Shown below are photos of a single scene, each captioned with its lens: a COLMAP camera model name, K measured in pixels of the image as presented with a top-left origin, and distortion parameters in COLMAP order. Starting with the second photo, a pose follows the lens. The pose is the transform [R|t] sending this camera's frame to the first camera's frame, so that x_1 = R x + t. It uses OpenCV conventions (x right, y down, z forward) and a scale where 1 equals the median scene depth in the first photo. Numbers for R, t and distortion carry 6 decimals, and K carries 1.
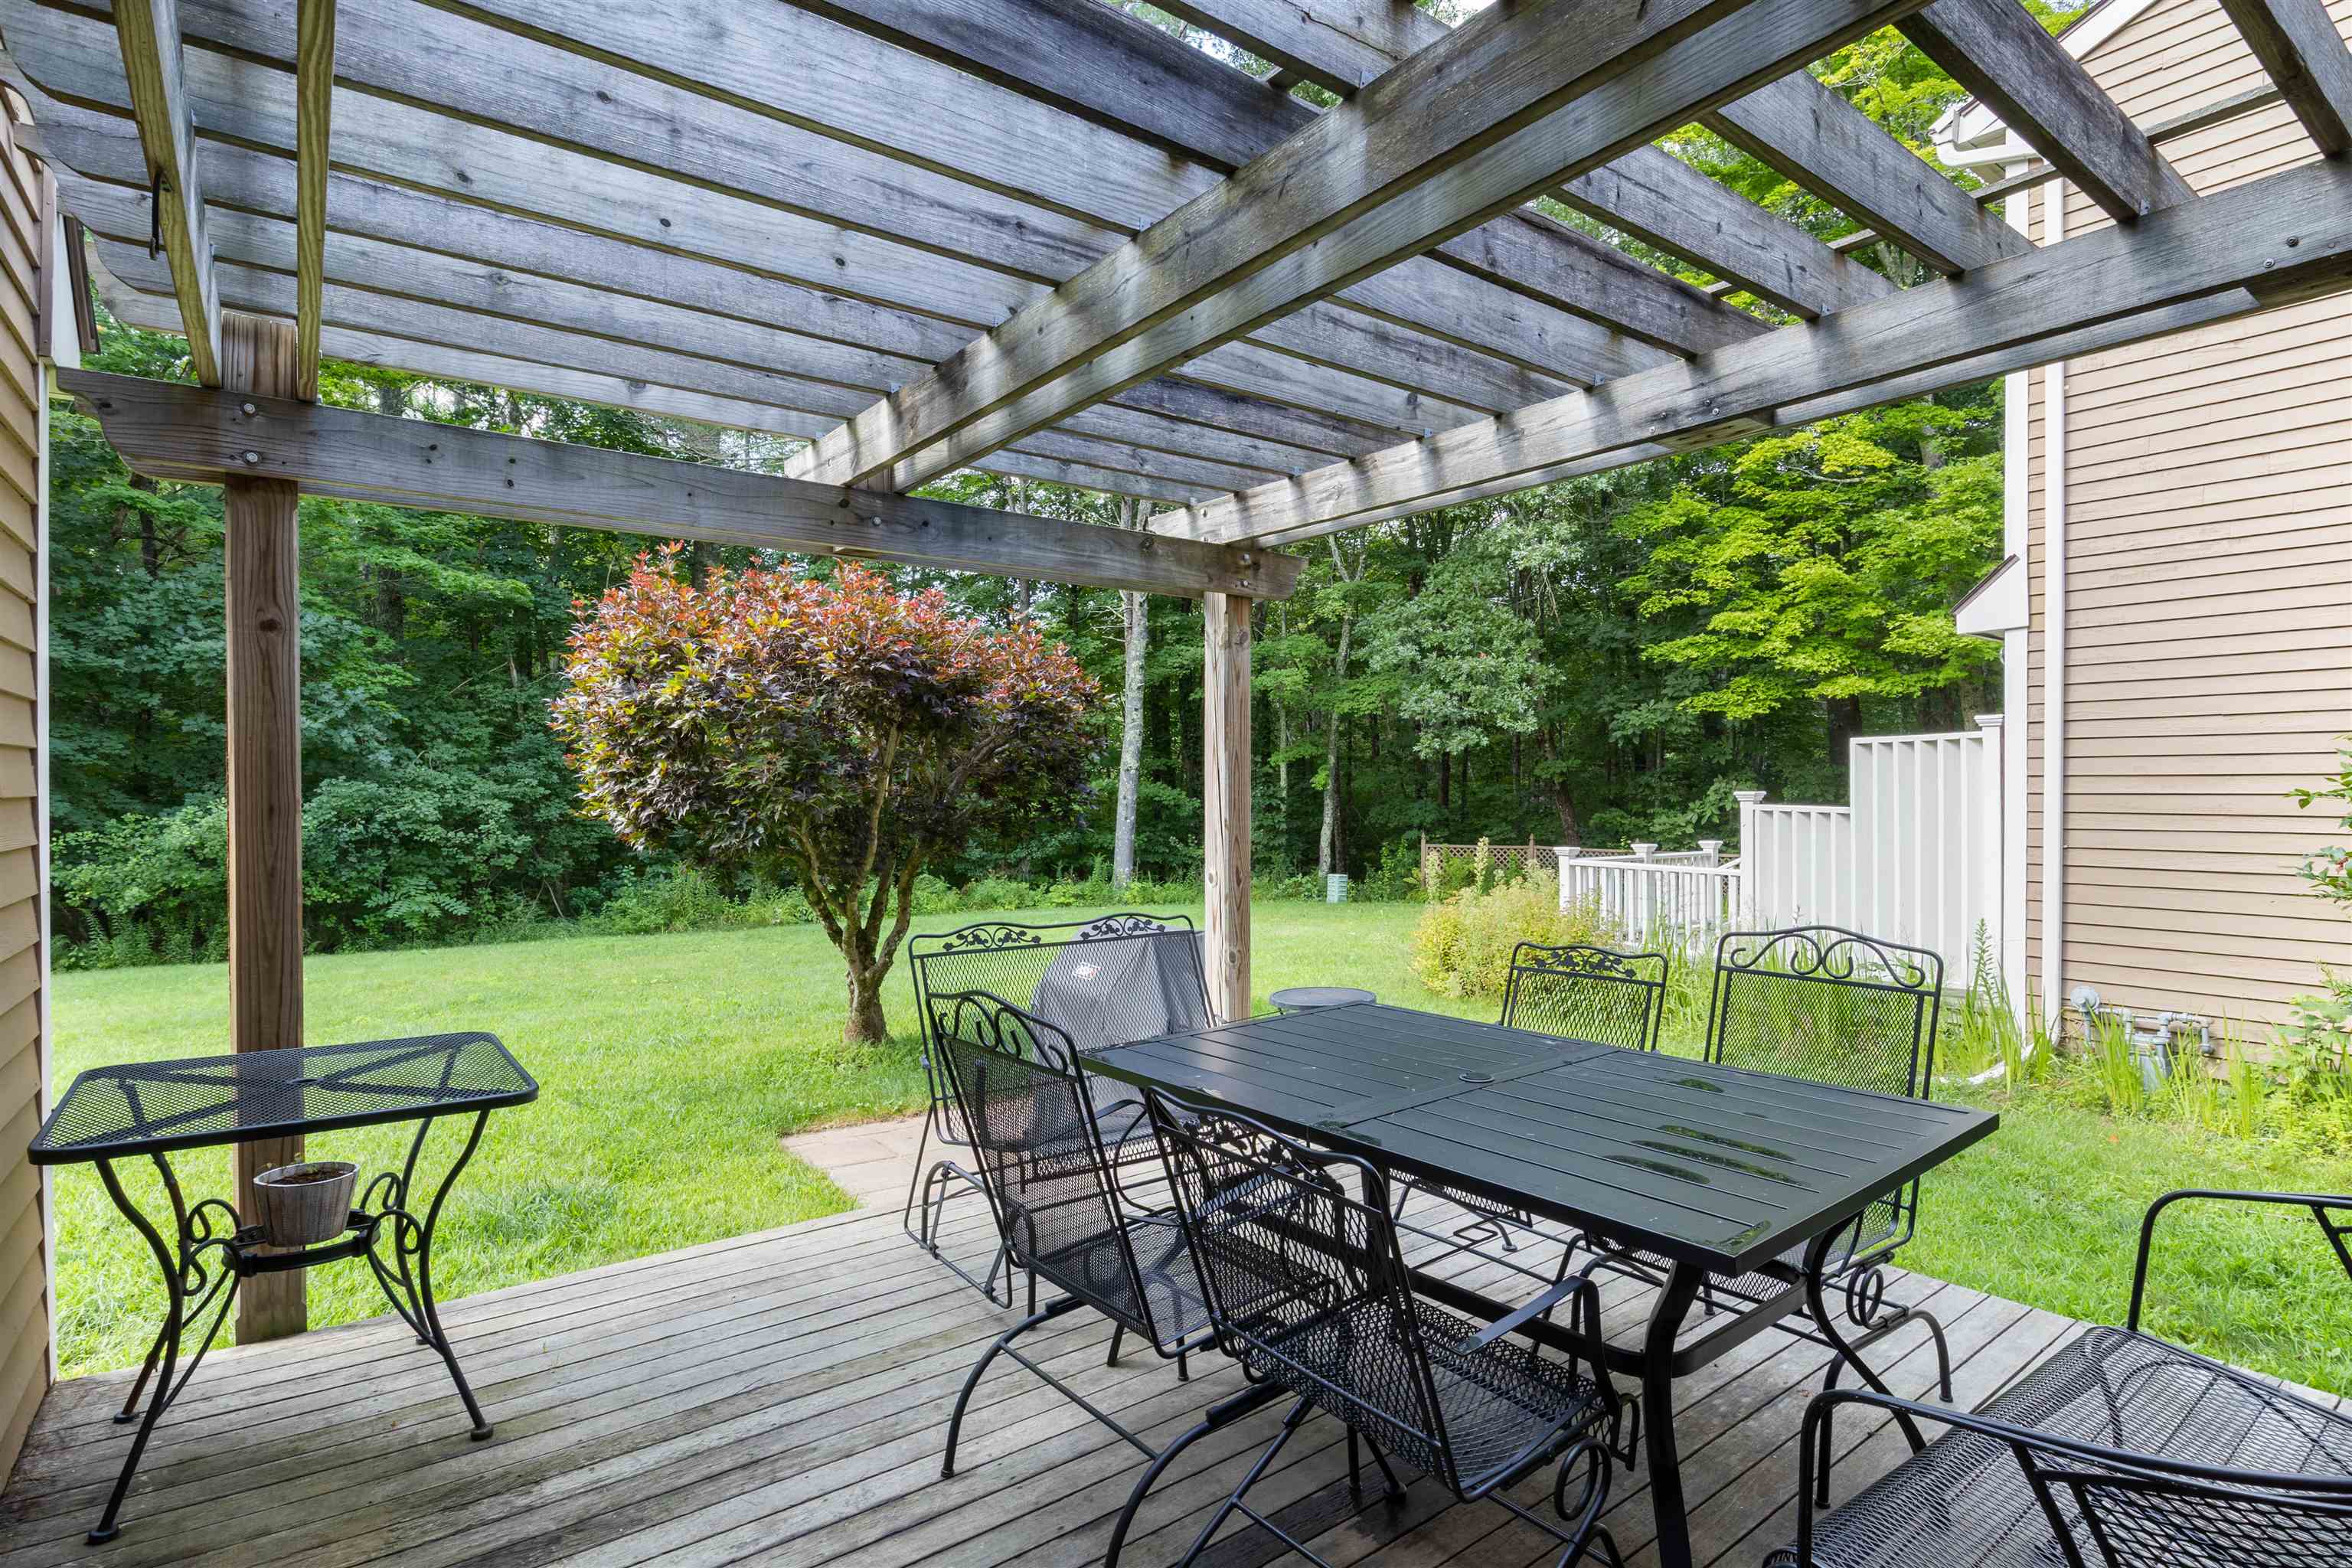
lens RADIAL K [[1166.7, 0, 1190.8], [0, 1166.7, 793.3], [0, 0, 1]] dist [-0.007334, -0.000934]
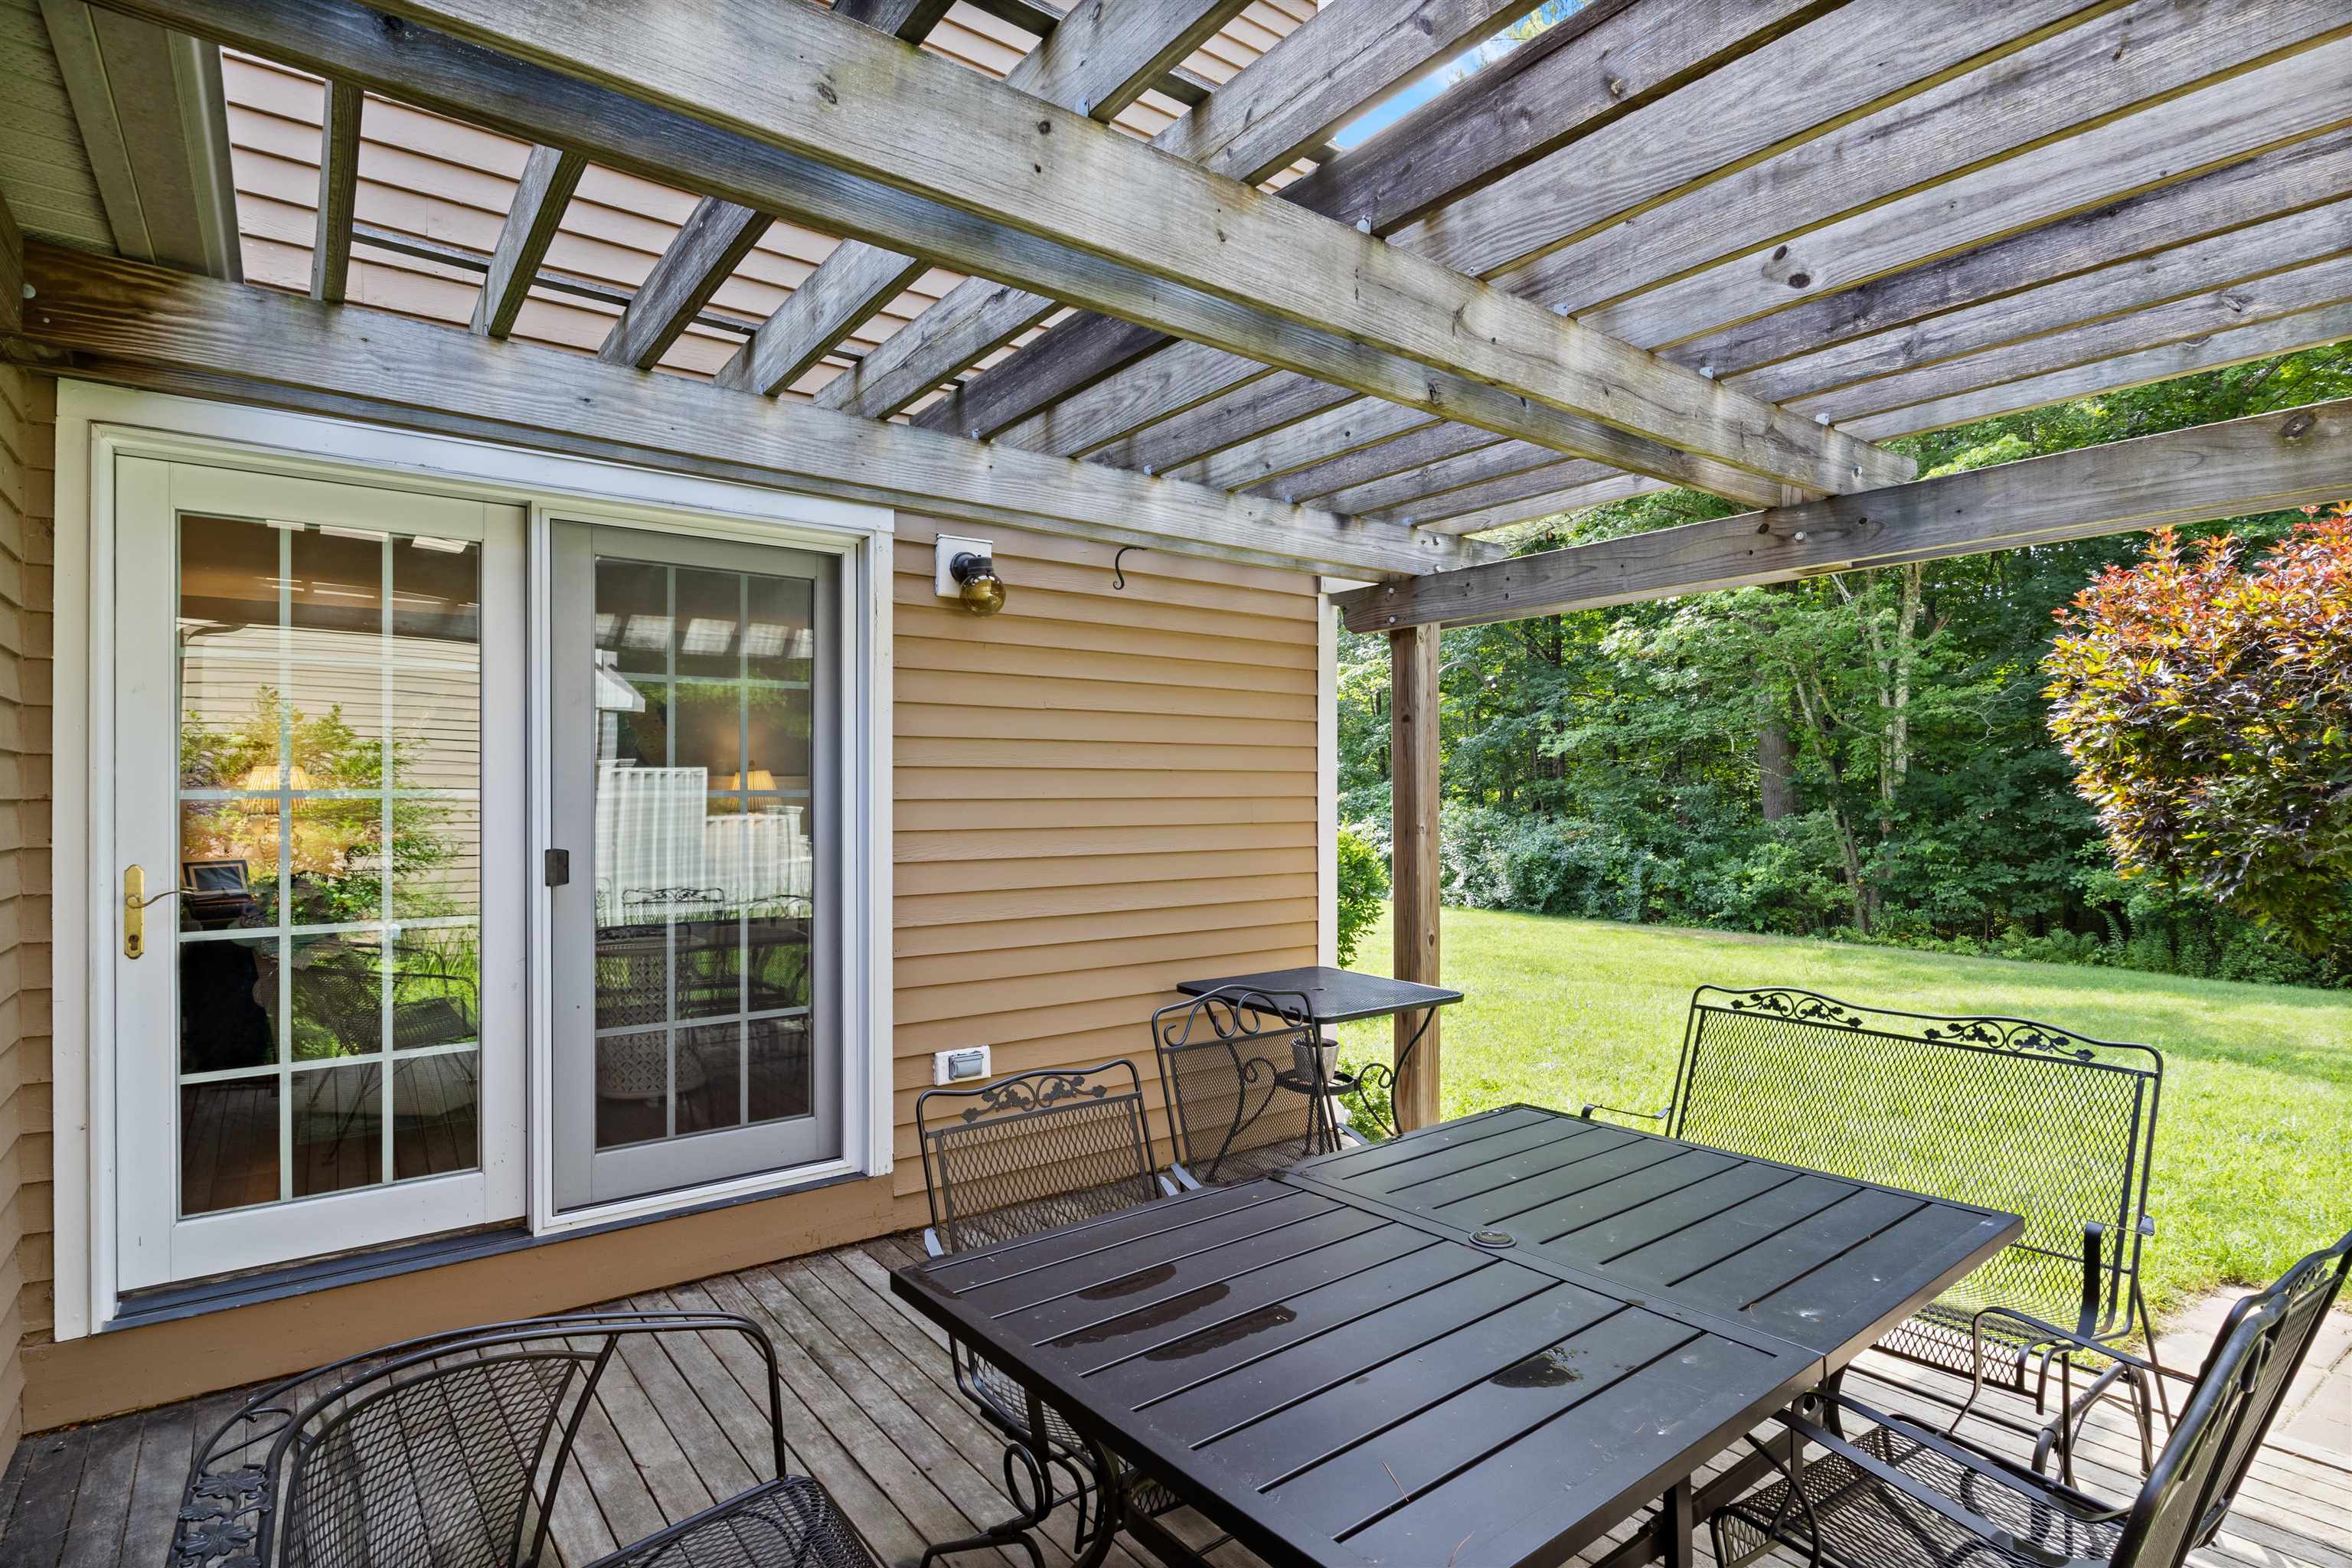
lens RADIAL K [[1166.7, 0, 1190.8], [0, 1166.7, 793.3], [0, 0, 1]] dist [-0.007334, -0.000934]
pose [[0.013135, -0.000188, -0.999914, 0.675252], [-0.006359, 0.999980, -0.000272, -0.029928], [0.999894, 0.006362, 0.013133, 0.540173]]
